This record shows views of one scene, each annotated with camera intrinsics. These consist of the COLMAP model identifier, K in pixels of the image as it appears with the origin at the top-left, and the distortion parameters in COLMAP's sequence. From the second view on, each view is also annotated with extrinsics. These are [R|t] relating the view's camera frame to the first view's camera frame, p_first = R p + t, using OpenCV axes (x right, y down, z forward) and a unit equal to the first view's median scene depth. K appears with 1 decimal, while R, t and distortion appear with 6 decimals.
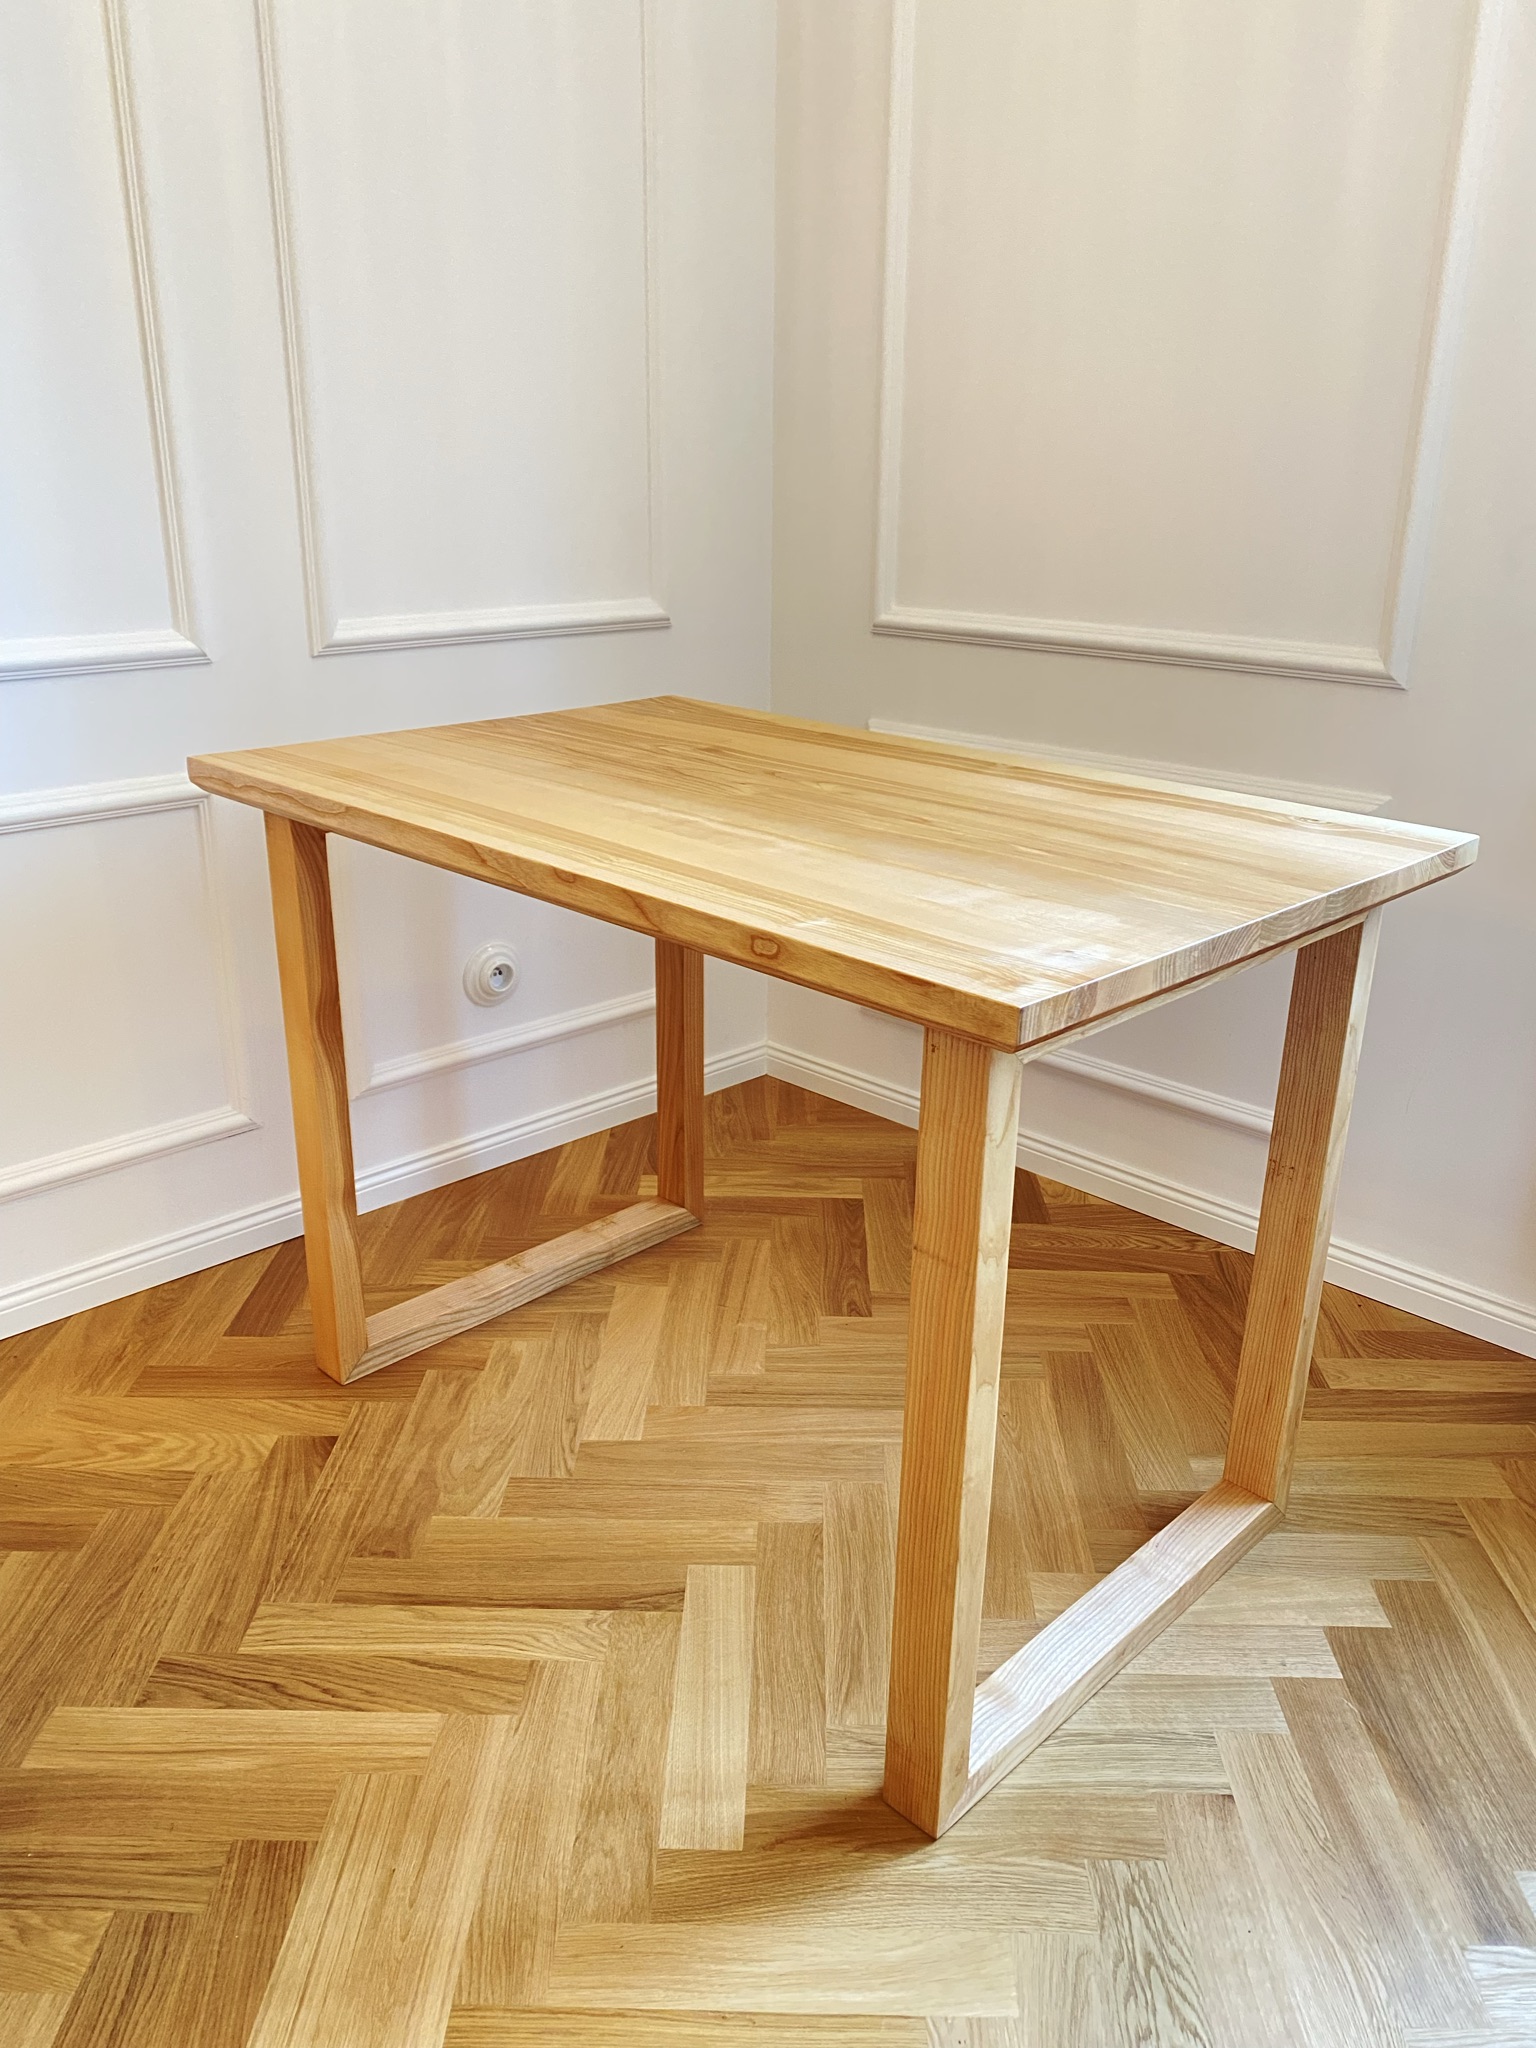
lens RADIAL K [[1556.6, 0, 798.9], [0, 1556.6, 1020.4], [0, 0, 1]] dist [0.009883, -0.010142]
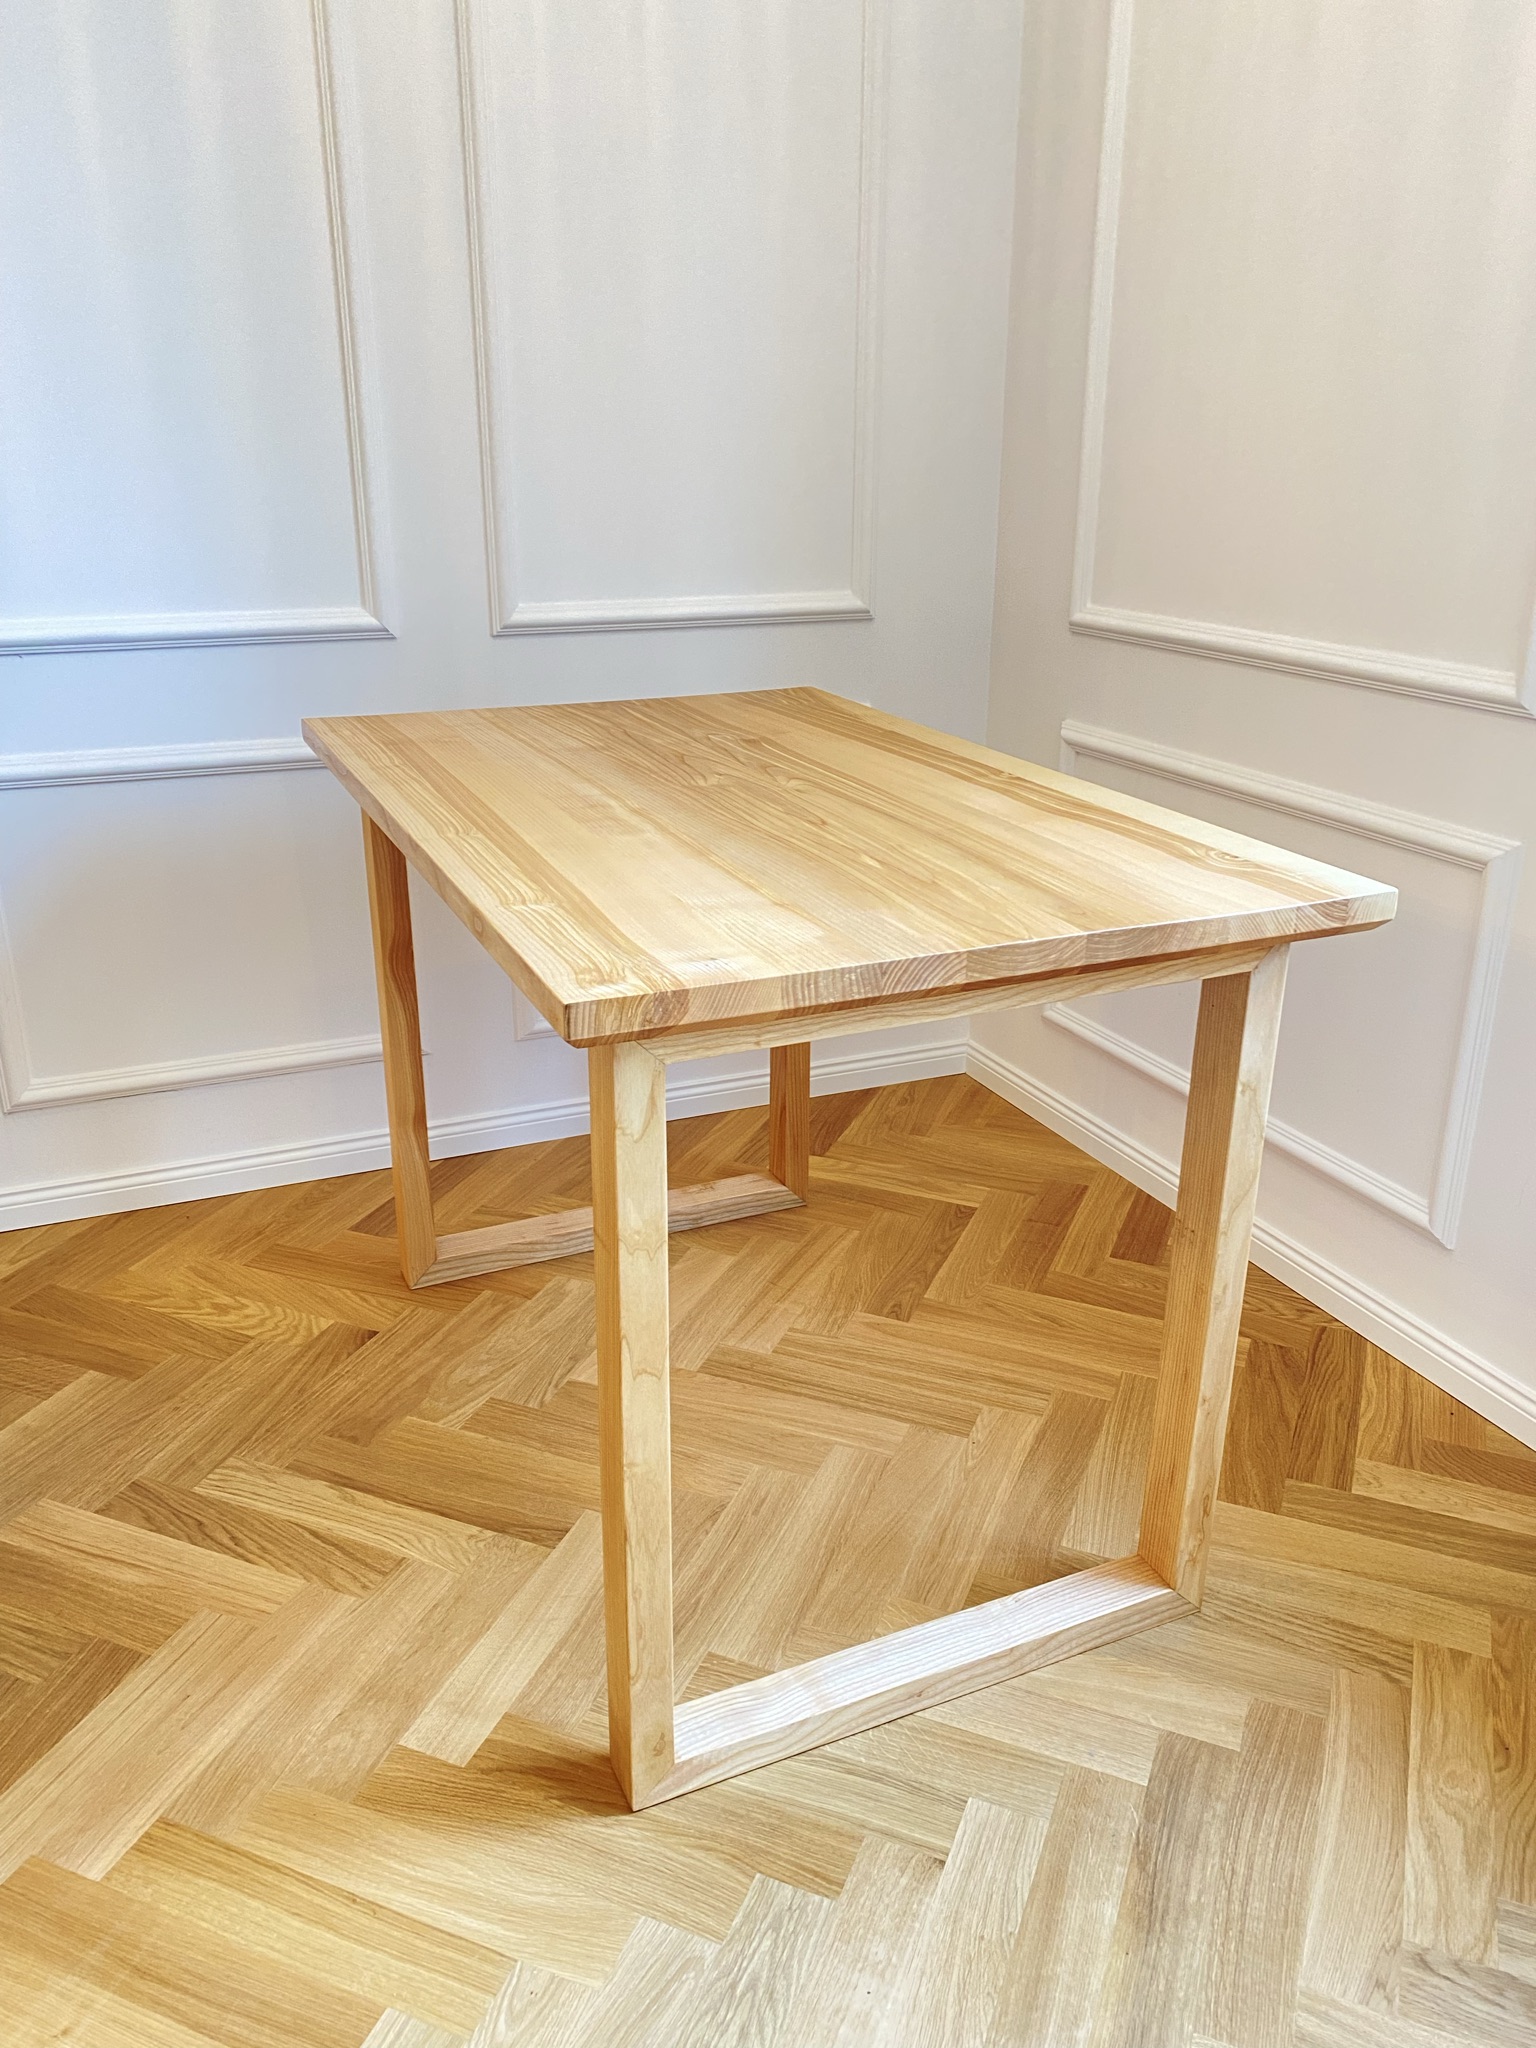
lens RADIAL K [[1556.6, 0, 798.9], [0, 1556.6, 1020.4], [0, 0, 1]] dist [0.009883, -0.010142]
pose [[0.932607, 0.121451, -0.339844, 0.416147], [-0.118406, 0.992519, 0.029768, -0.030218], [0.340917, 0.012477, 0.940011, 0.058547]]
